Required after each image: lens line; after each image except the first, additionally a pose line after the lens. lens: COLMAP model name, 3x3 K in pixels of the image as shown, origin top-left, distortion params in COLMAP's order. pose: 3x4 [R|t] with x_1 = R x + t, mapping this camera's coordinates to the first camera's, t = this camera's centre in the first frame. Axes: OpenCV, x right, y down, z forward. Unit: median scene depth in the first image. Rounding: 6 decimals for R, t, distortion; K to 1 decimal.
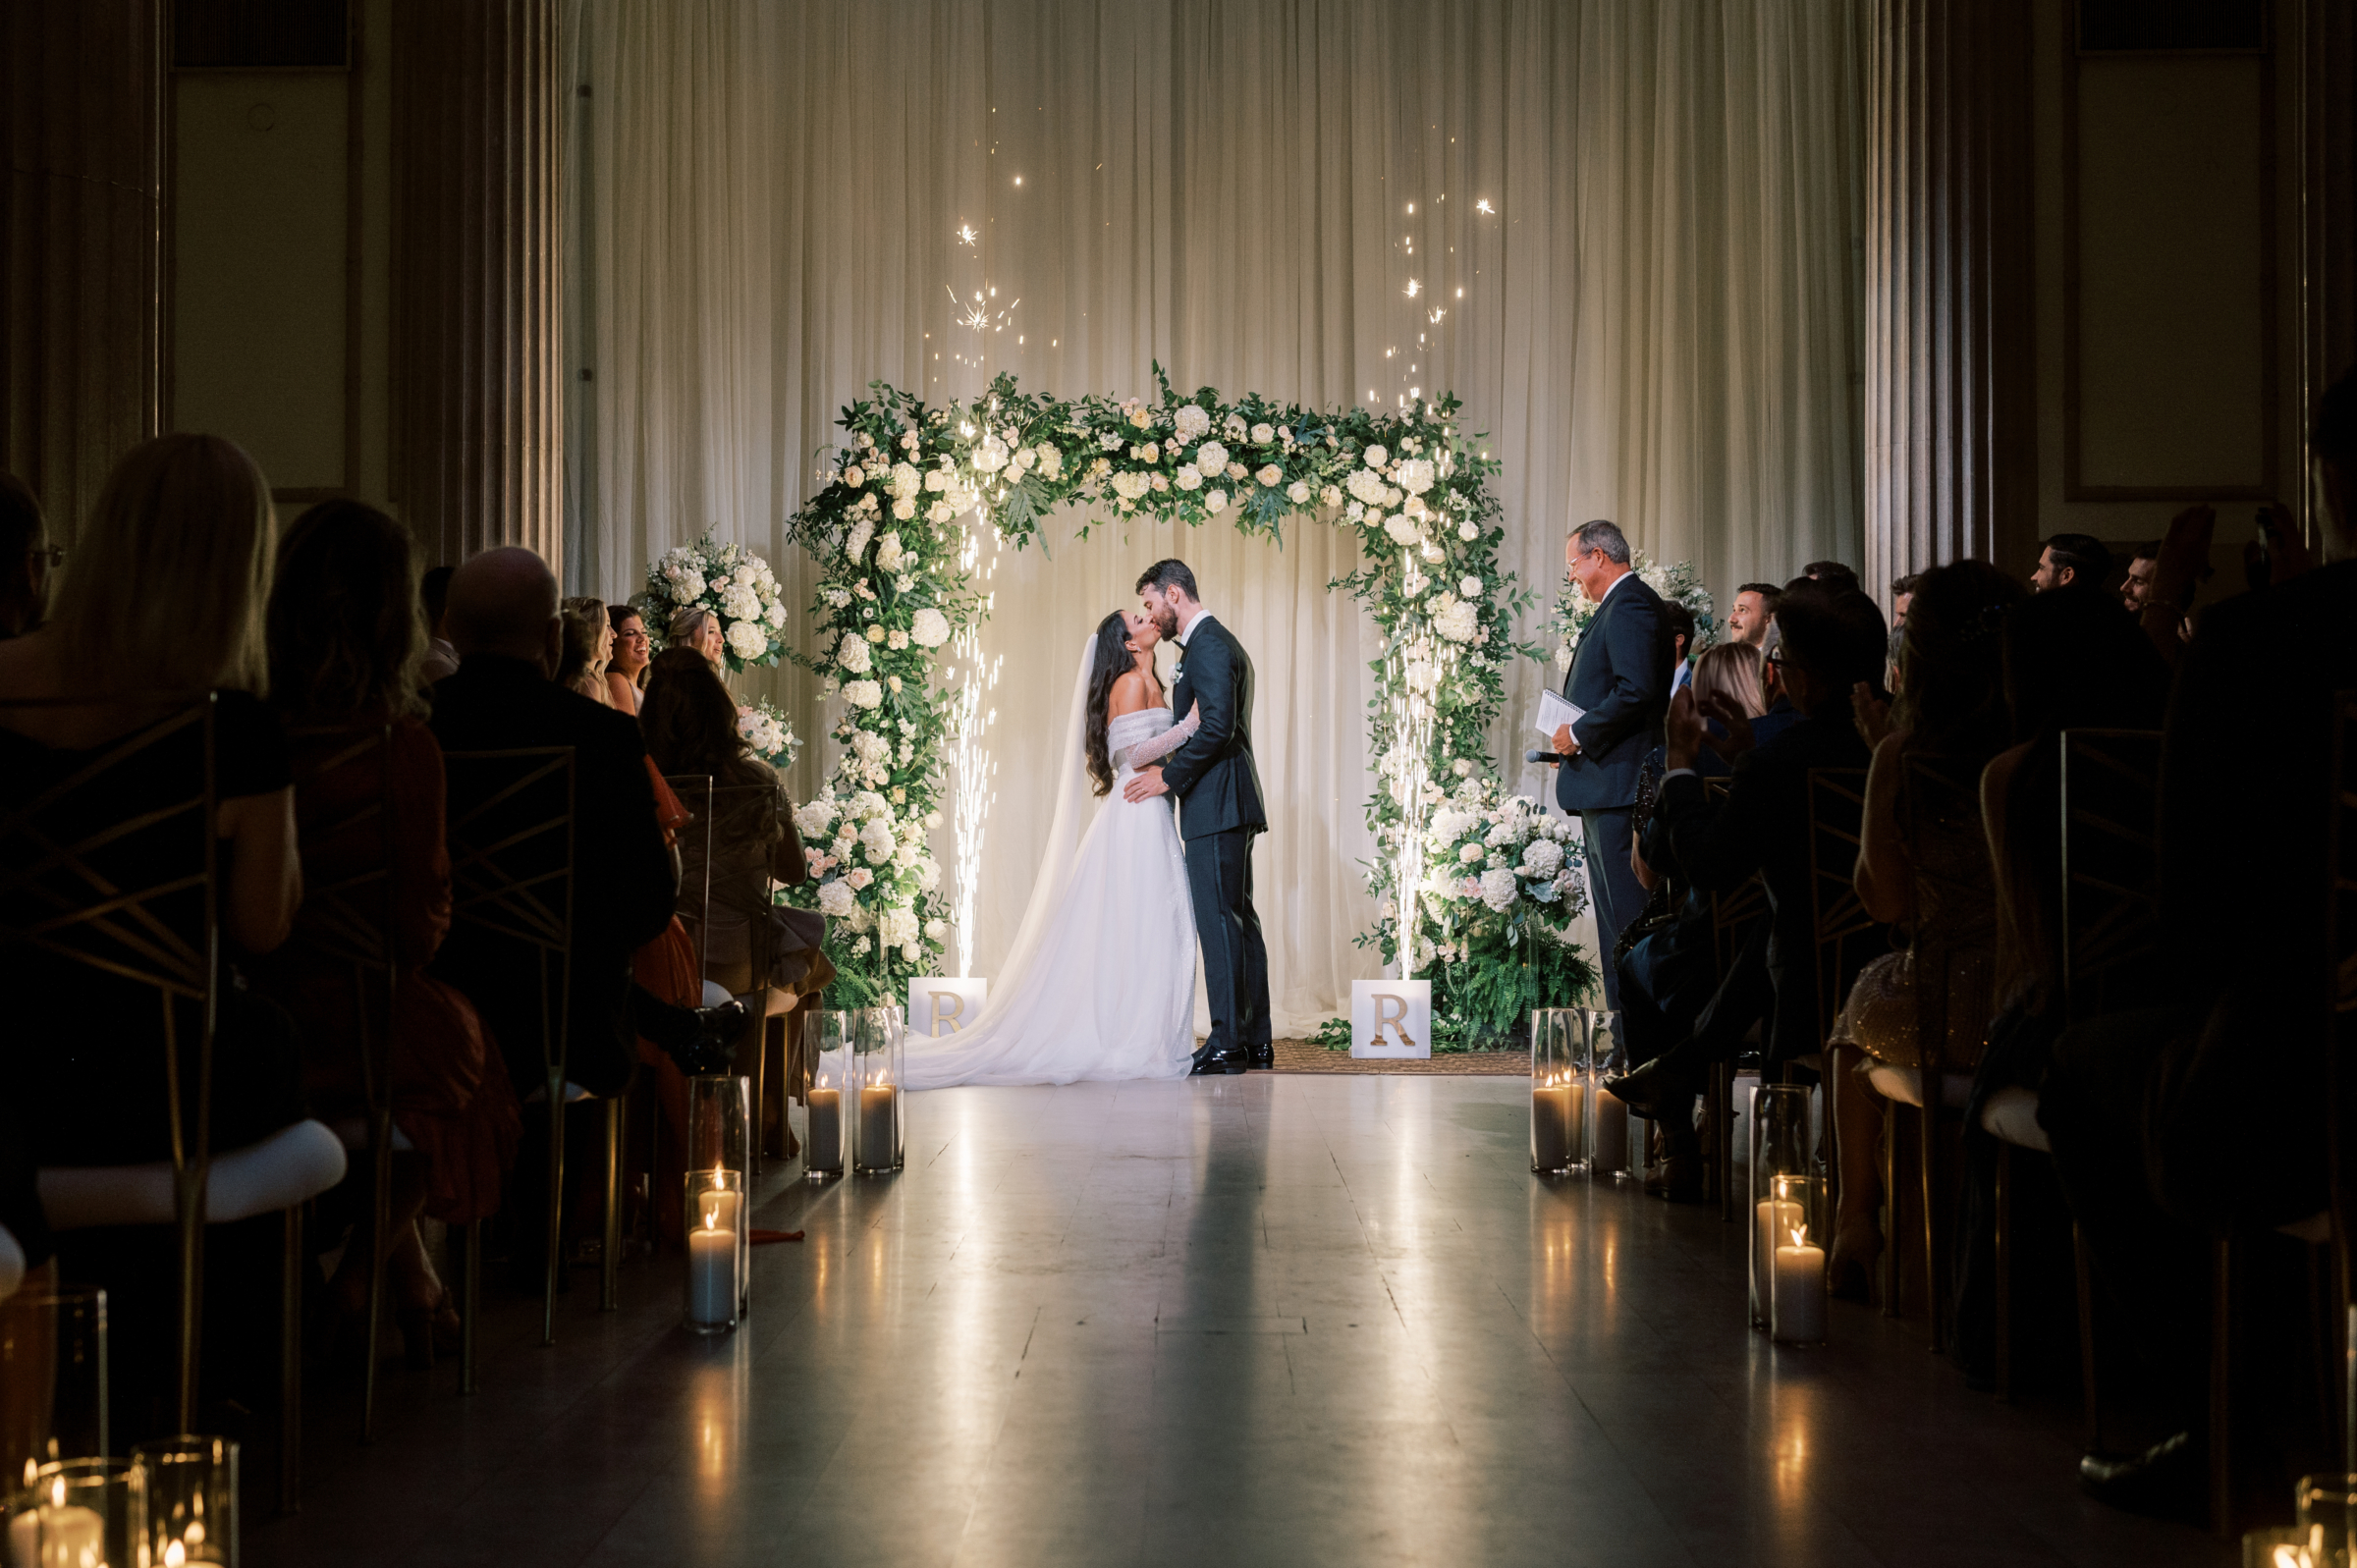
lens RADIAL K [[2722.7, 0, 1178.5], [0, 2722.7, 784.0], [0, 0, 1]] dist [0.002430, -0.001431]
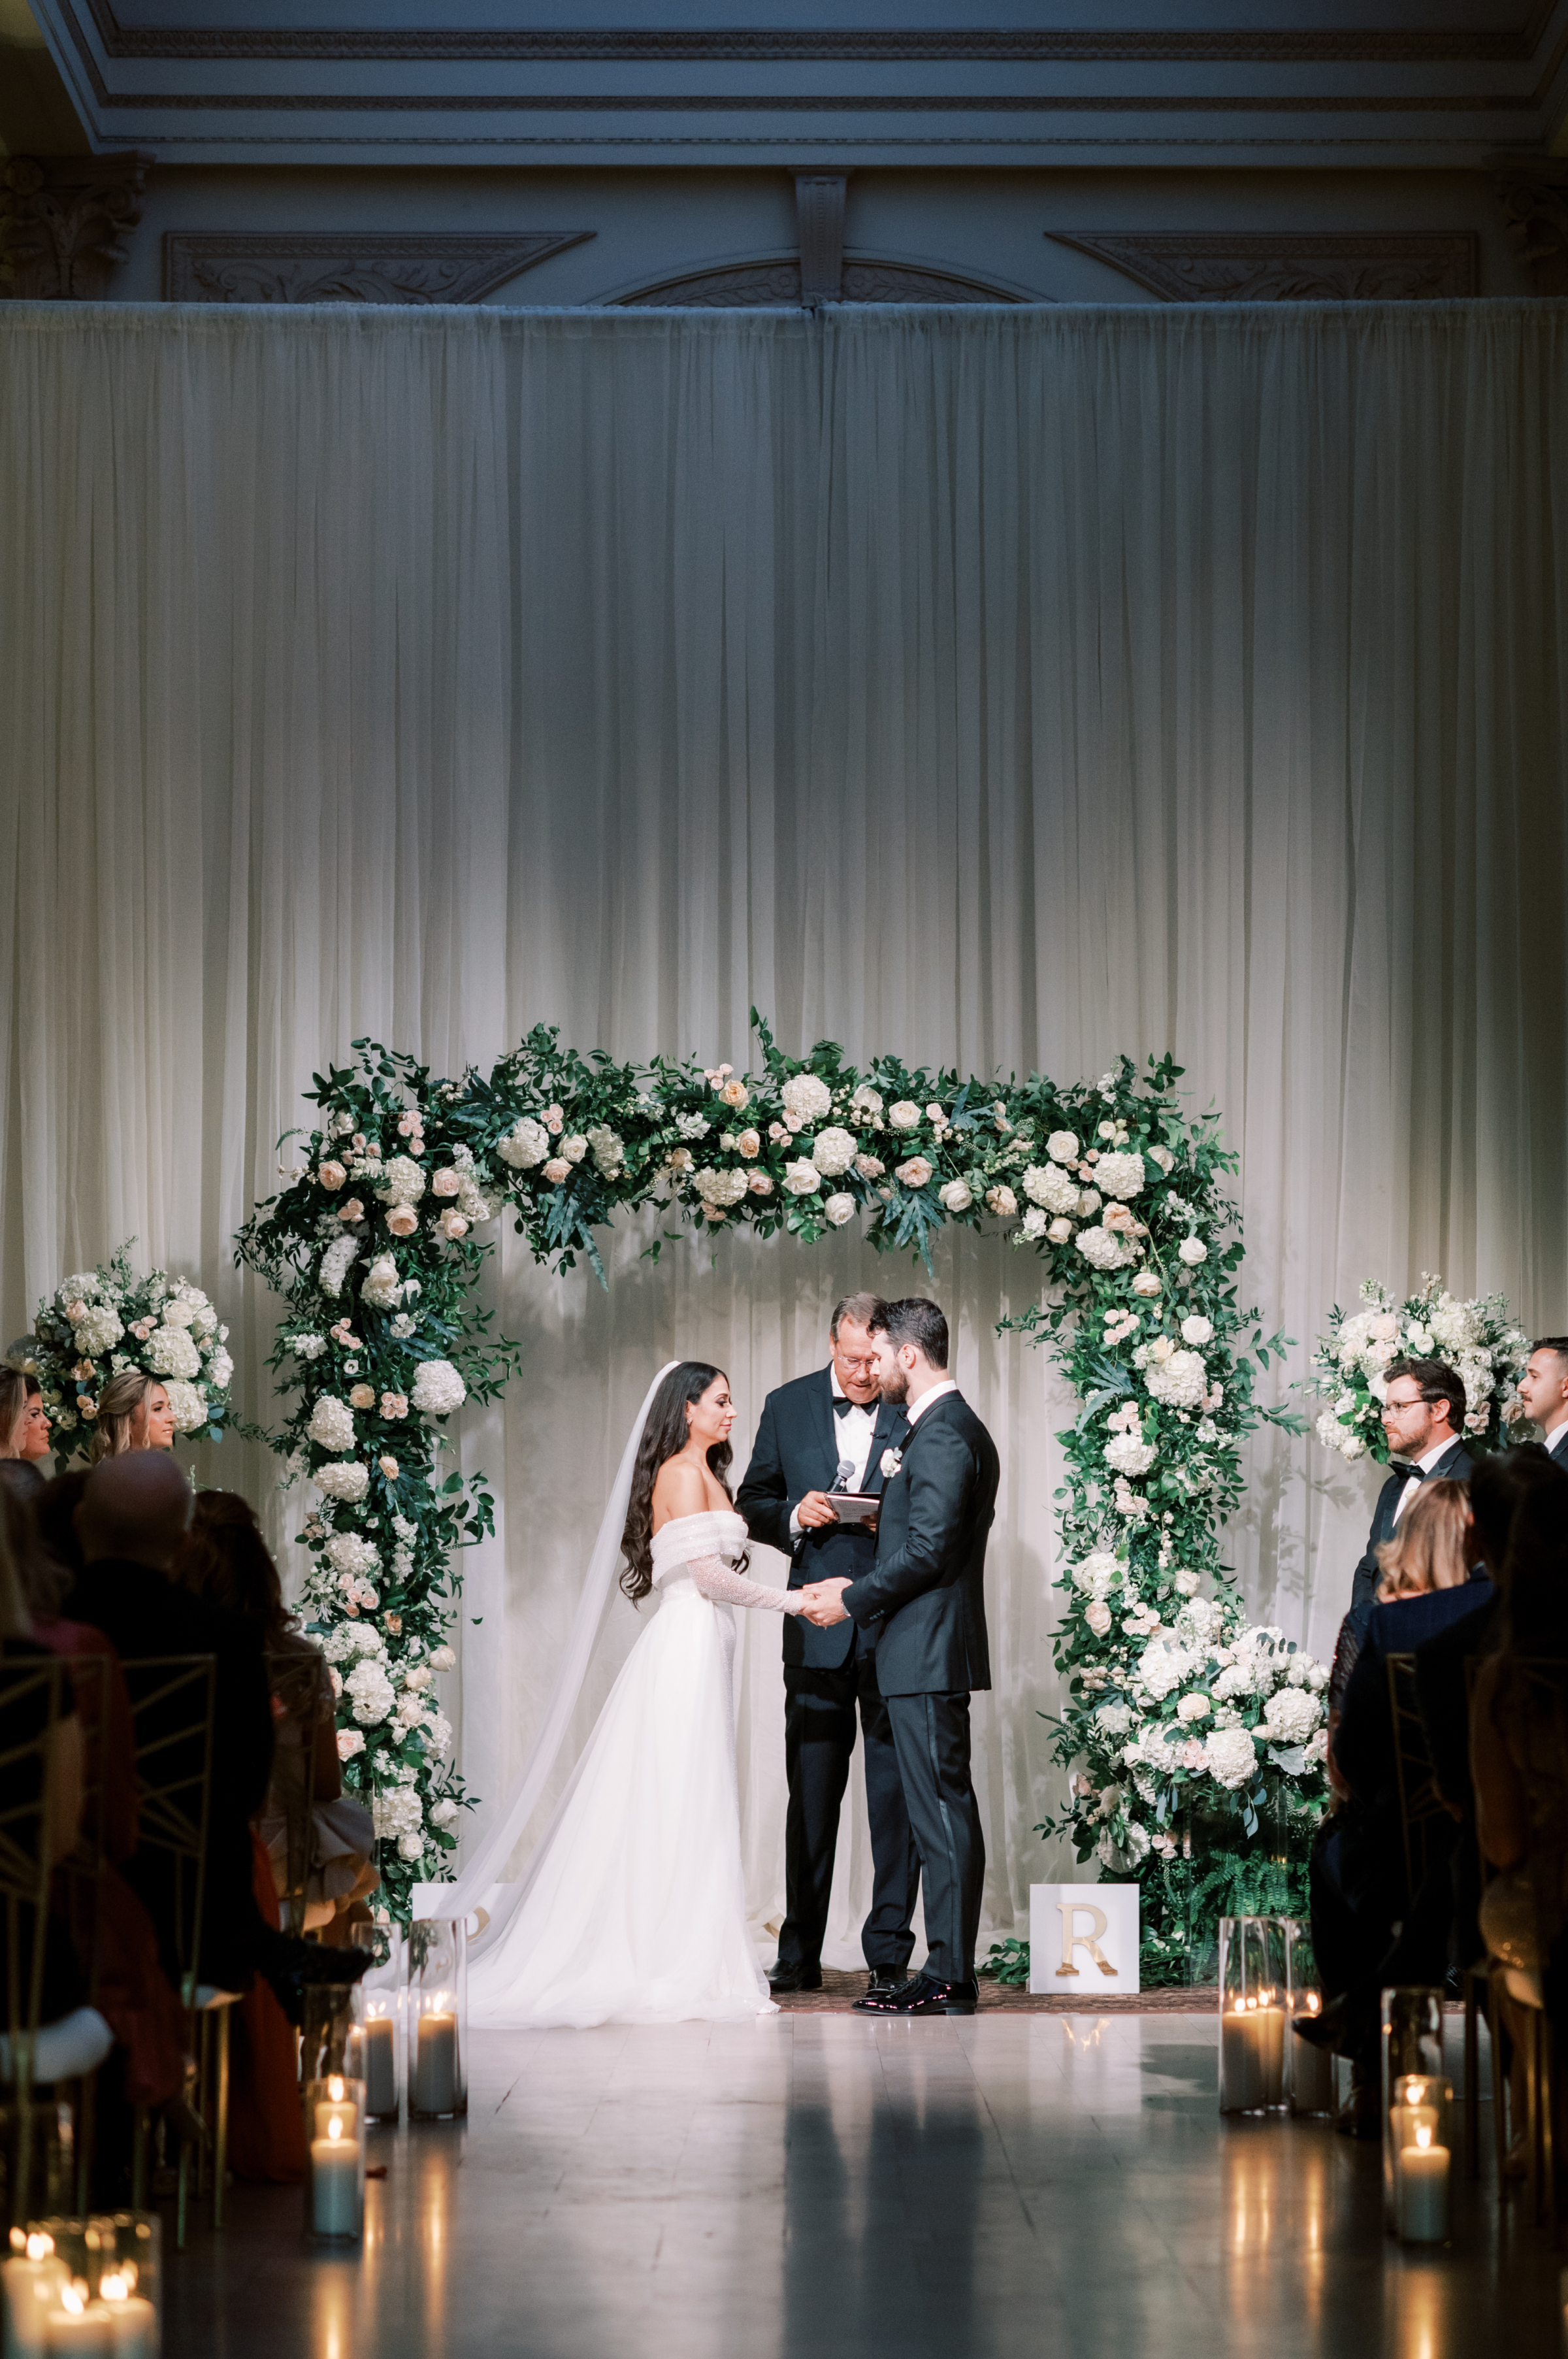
lens RADIAL K [[5454.4, 0, 869.7], [0, 5454.4, 1176.2], [0, 0, 1]] dist [0.088433, -0.345215]
pose [[0.999801, -0.000747, 0.019917, -0.006903], [0.001892, 0.998342, -0.057536, -0.030145], [-0.019841, 0.057562, 0.998145, -0.426999]]
